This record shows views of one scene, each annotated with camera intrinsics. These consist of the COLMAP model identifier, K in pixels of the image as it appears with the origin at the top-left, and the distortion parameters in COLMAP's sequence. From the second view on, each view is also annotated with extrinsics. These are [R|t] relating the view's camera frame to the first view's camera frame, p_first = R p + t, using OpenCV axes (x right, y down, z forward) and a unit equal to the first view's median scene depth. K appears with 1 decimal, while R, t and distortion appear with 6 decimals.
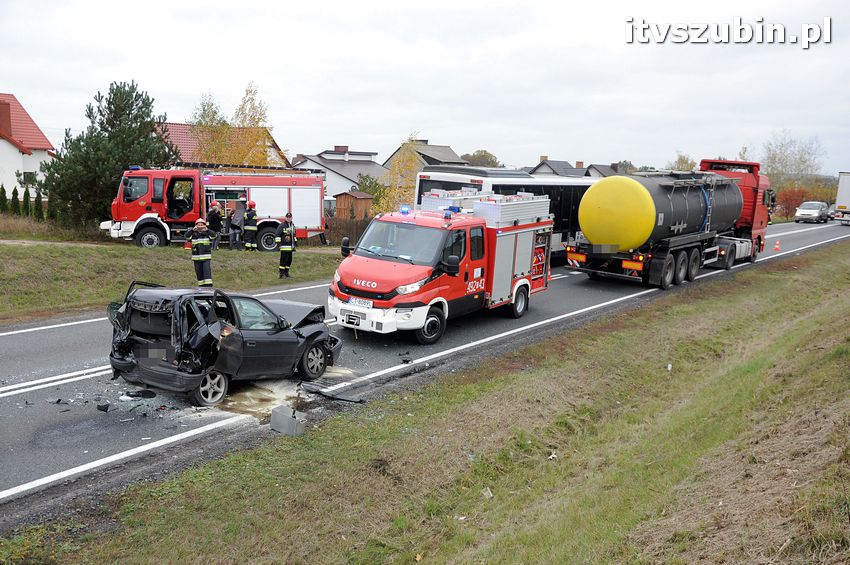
lens RADIAL K [[877.2, 0, 425.0], [0, 877.2, 282.5], [0, 0, 1]] dist [-0.000679, 0.000701]
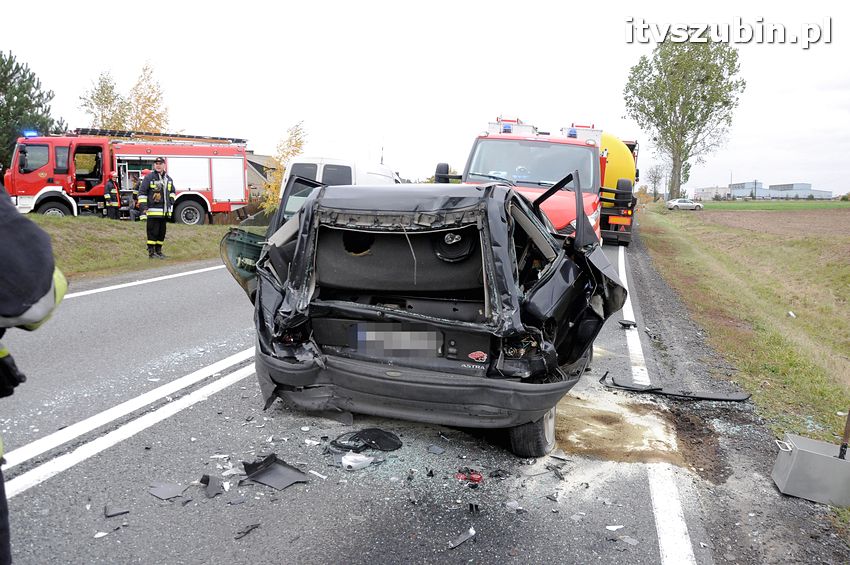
lens RADIAL K [[664.4, 0, 425.0], [0, 664.4, 282.5], [0, 0, 1]] dist [-0.158435, 0.124928]
pose [[0.952449, -0.048486, 0.300814, -0.155686], [0.044359, 0.998805, 0.020538, 0.019949], [-0.301450, -0.006218, 0.953462, 0.284372]]
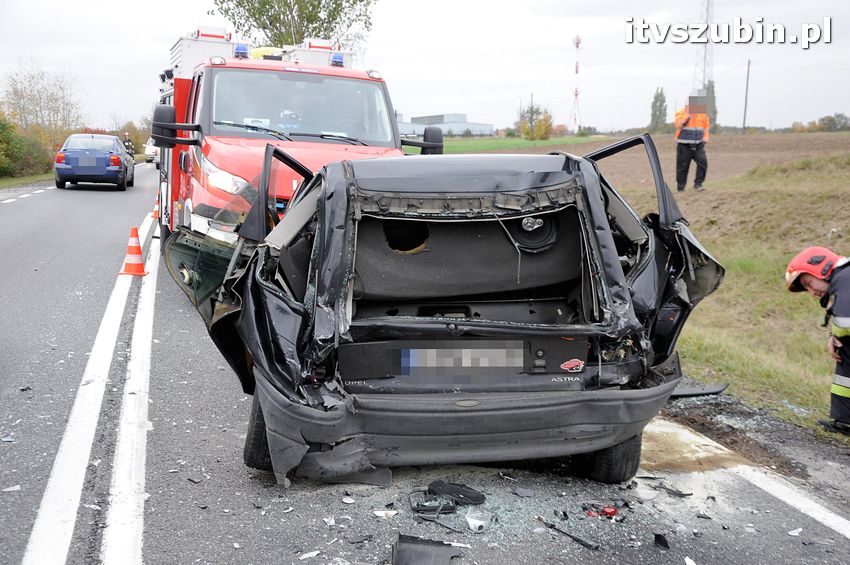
lens RADIAL K [[1048.6, 0, 427.3], [0, 1048.6, 282.1], [0, 0, 1]] dist [0.013016, 0.444872]
pose [[0.682934, -0.122019, 0.720217, -0.234113], [0.110006, 0.991885, 0.063733, 0.011887], [-0.722149, 0.035703, 0.690815, 0.303198]]
